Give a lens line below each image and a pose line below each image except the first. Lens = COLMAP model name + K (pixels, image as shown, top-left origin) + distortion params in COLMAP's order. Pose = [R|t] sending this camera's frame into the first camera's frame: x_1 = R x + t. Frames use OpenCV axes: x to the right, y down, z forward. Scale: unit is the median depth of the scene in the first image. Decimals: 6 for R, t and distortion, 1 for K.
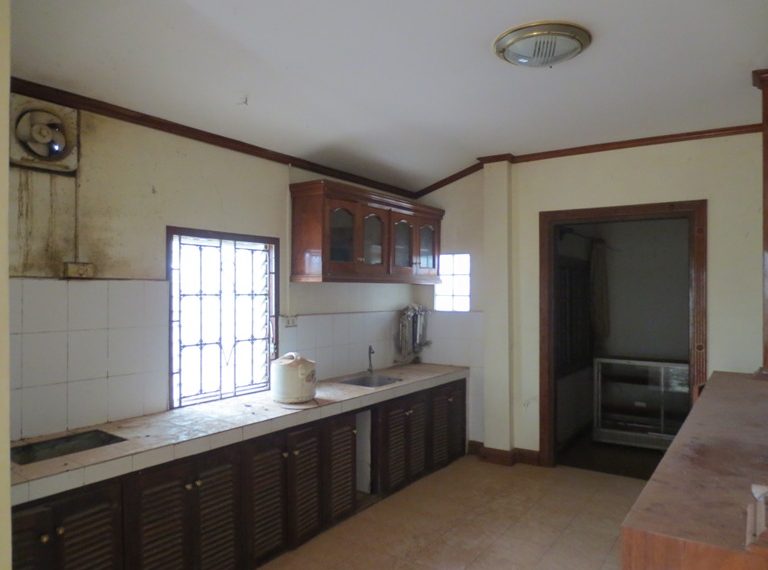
lens RADIAL K [[522.8, 0, 397.8], [0, 522.8, 286.7], [0, 0, 1]] dist [-0.001507, -0.088156]
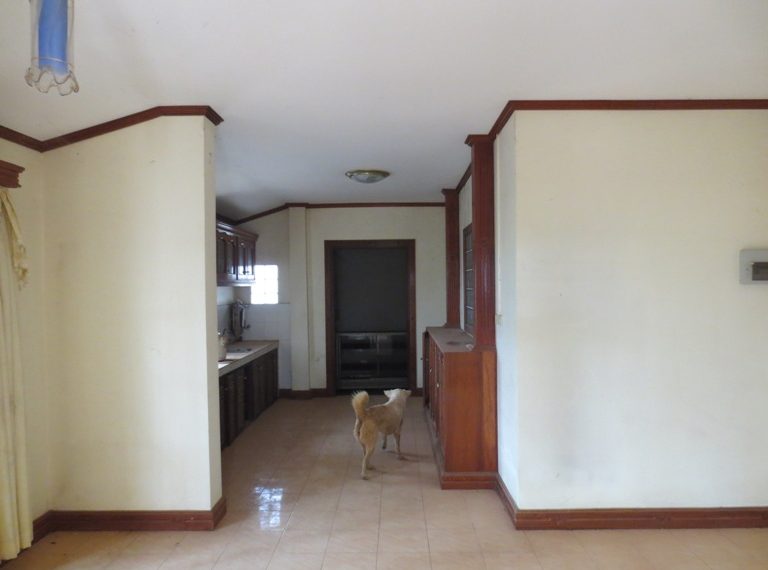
lens RADIAL K [[522.8, 0, 397.8], [0, 522.8, 286.7], [0, 0, 1]] dist [-0.001507, -0.088156]
pose [[0.827449, -0.016618, 0.561295, -0.425238], [0.007366, 0.999797, 0.018742, -0.026931], [-0.561493, -0.011374, 0.827404, -0.438355]]
